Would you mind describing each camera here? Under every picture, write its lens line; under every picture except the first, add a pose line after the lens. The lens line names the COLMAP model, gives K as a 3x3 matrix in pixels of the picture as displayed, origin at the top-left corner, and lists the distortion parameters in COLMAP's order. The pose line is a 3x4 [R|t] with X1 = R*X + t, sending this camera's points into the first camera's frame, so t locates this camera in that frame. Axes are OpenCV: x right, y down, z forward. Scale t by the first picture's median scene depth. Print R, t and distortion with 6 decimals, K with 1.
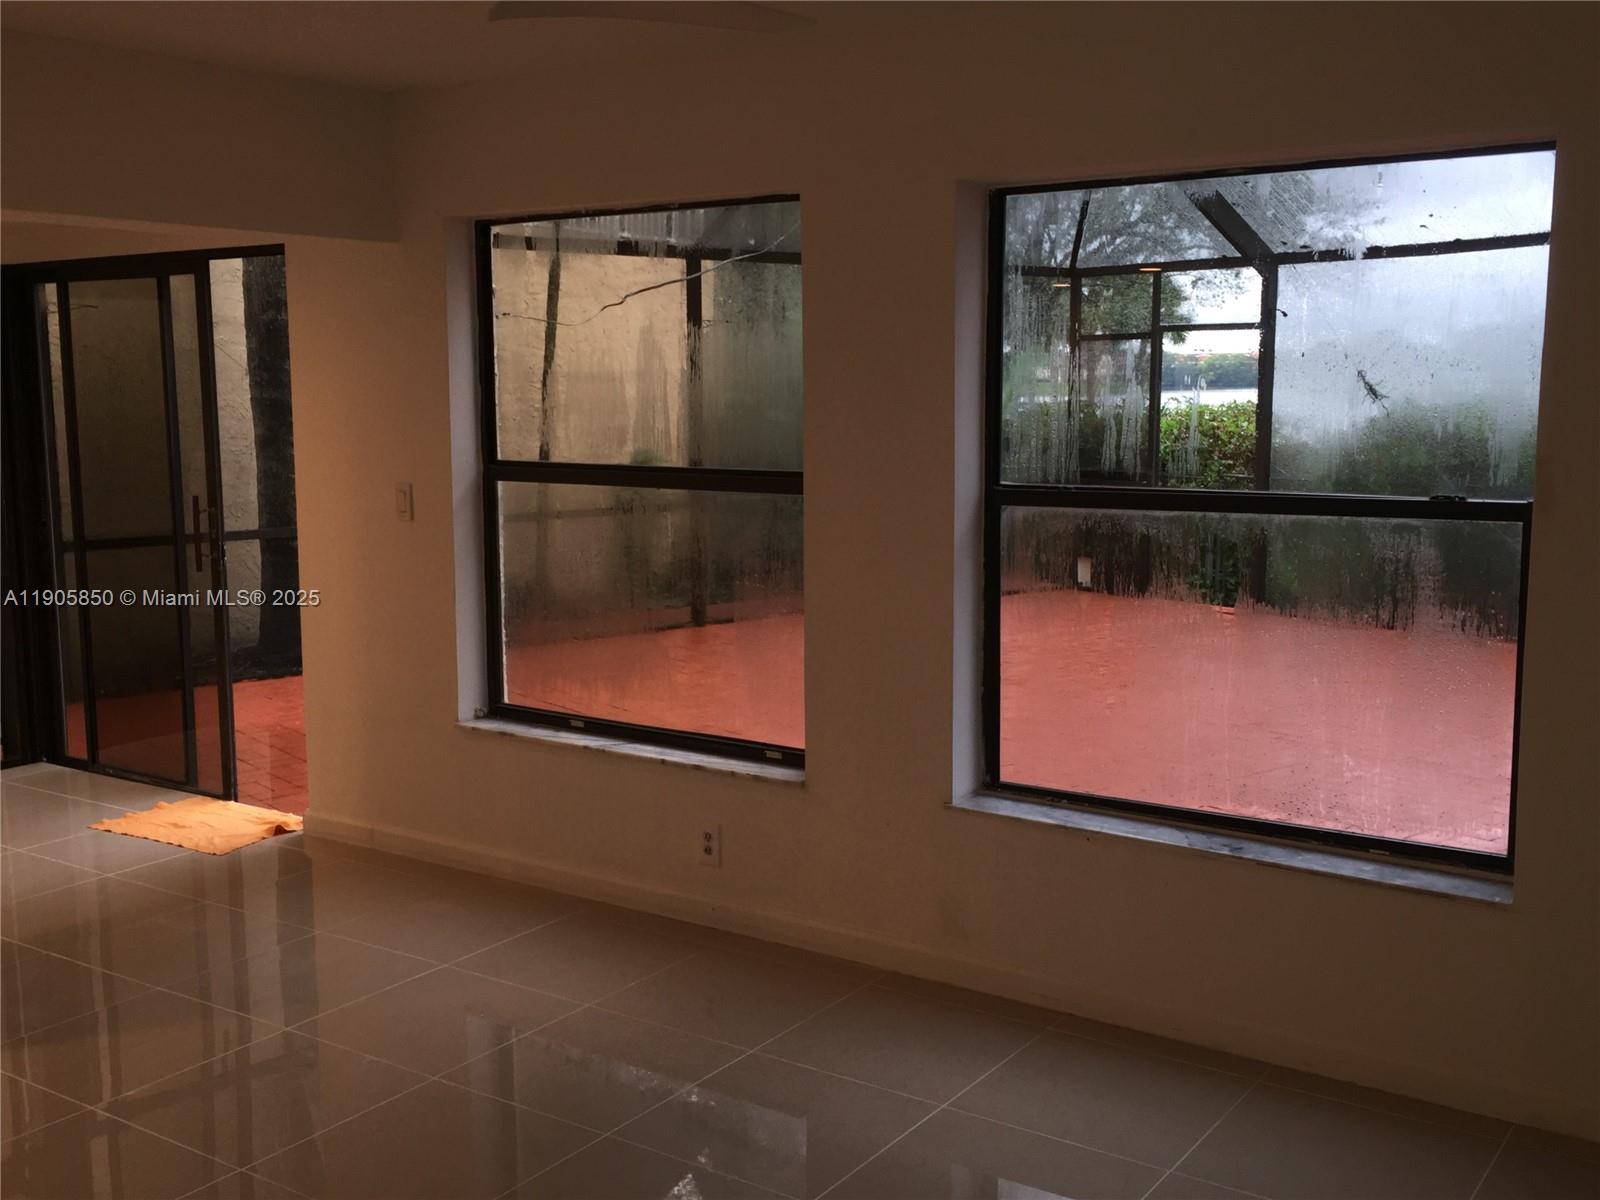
lens RADIAL K [[1645.2, 0, 793.4], [0, 1645.2, 613.7], [0, 0, 1]] dist [0.056558, 0.000000]
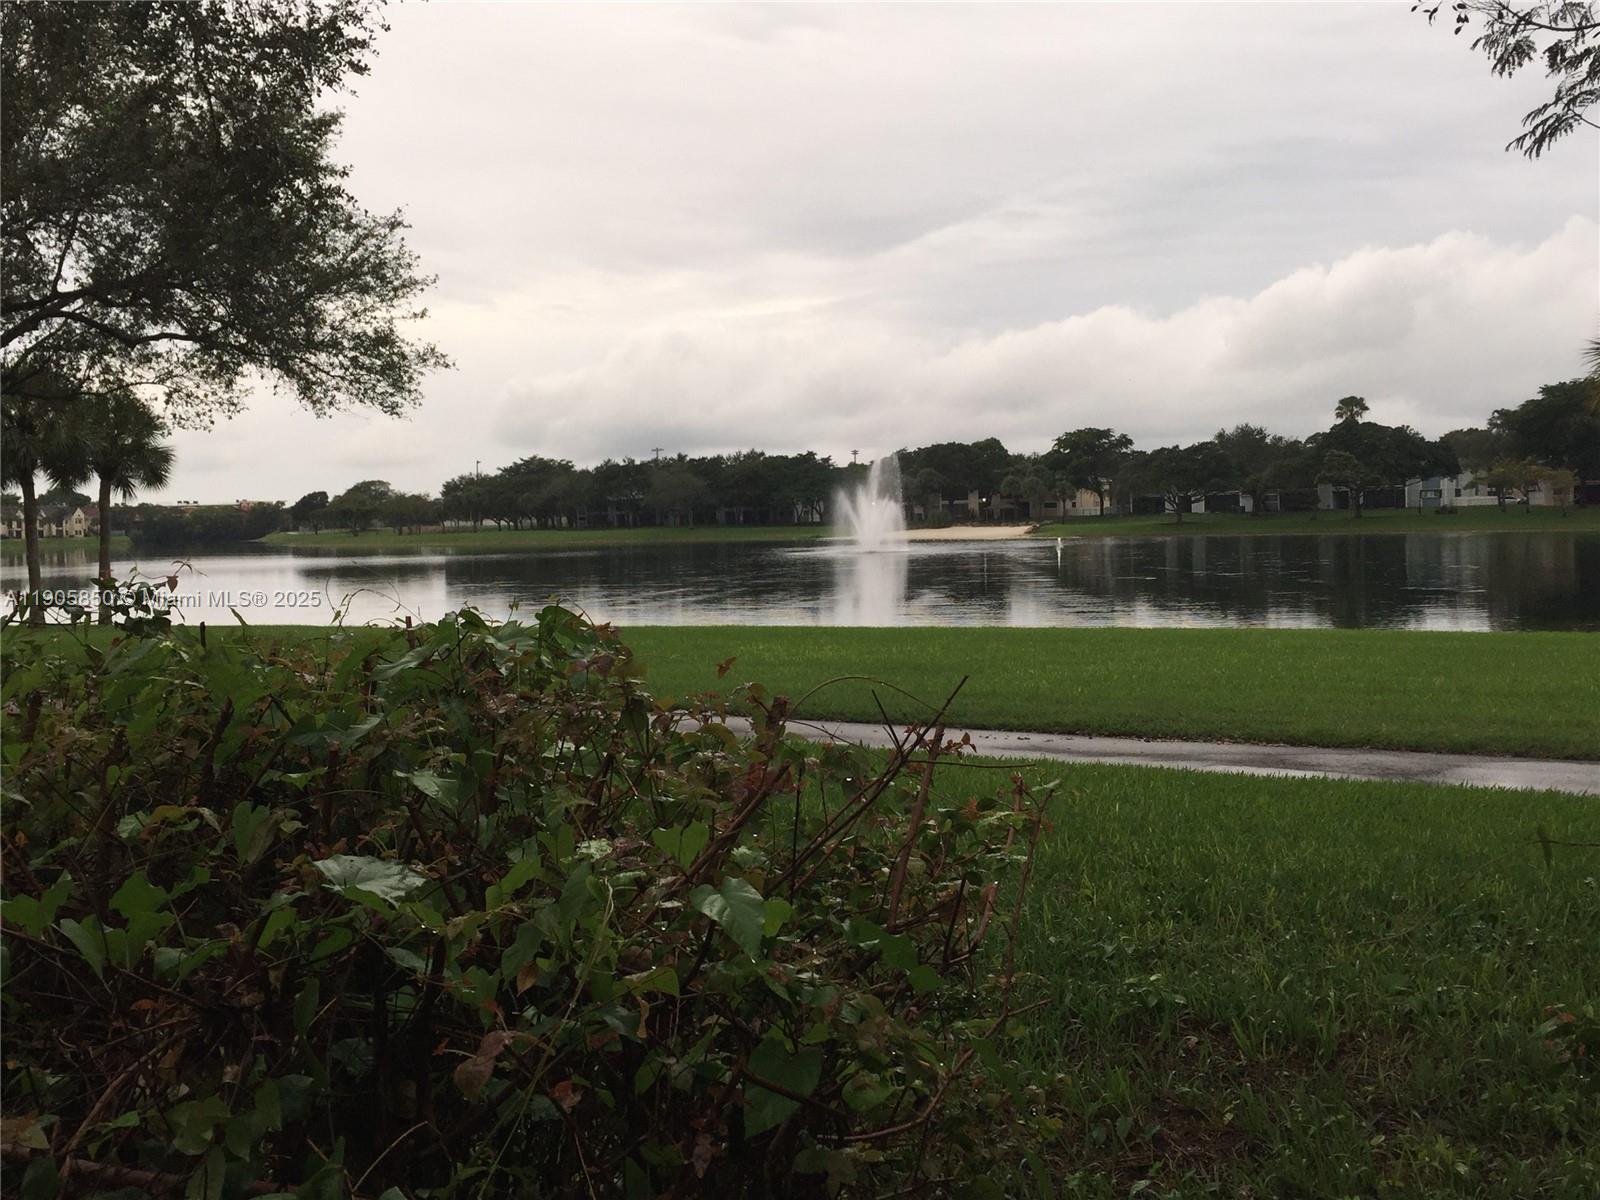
lens RADIAL K [[1645.2, 0, 799.8], [0, 1645.2, 599.1], [0, 0, 1]] dist [0.056558, 0.000000]
pose [[0.828927, -0.037976, 0.558066, 0.064391], [0.093908, 0.992980, -0.071915, -0.034020], [-0.551418, 0.112019, 0.826674, 0.264174]]
